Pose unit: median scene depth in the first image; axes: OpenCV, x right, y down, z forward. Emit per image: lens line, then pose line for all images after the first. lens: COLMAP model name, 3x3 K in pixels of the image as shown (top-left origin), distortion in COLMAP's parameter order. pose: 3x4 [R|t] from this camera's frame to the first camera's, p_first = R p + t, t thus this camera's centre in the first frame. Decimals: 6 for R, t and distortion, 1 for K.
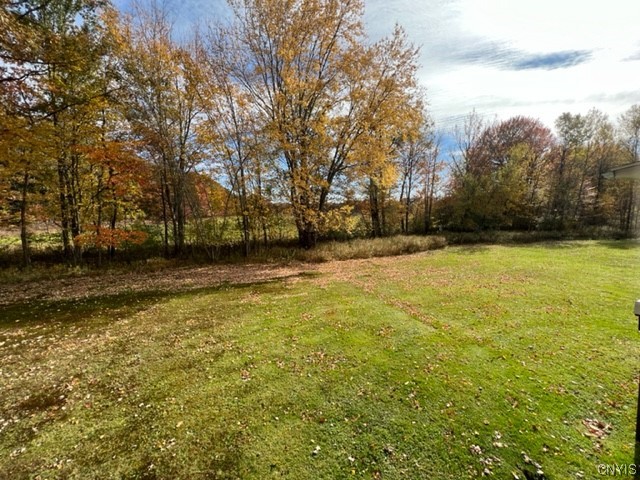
lens RADIAL K [[255.7, 0, 317.6], [0, 255.7, 239.7], [0, 0, 1]] dist [0.002250, -0.000250]
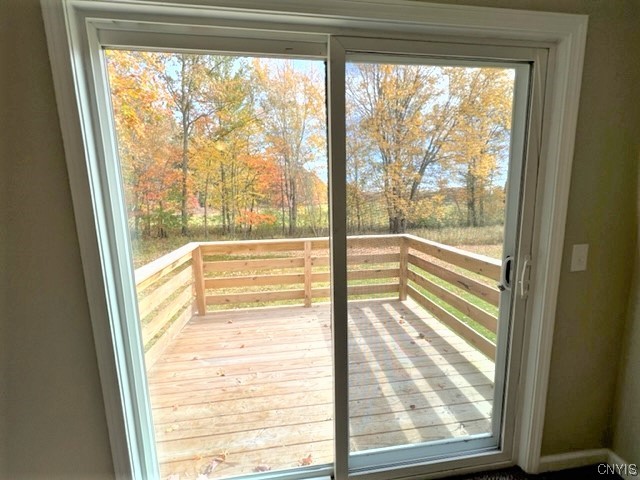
lens RADIAL K [[255.7, 0, 315.1], [0, 255.7, 237.5], [0, 0, 1]] dist [0.002250, -0.000250]
pose [[0.939632, 0.049940, -0.338523, 0.003291], [-0.037486, 0.998362, 0.043232, 0.016343], [0.340127, -0.027932, 0.939965, -0.185376]]
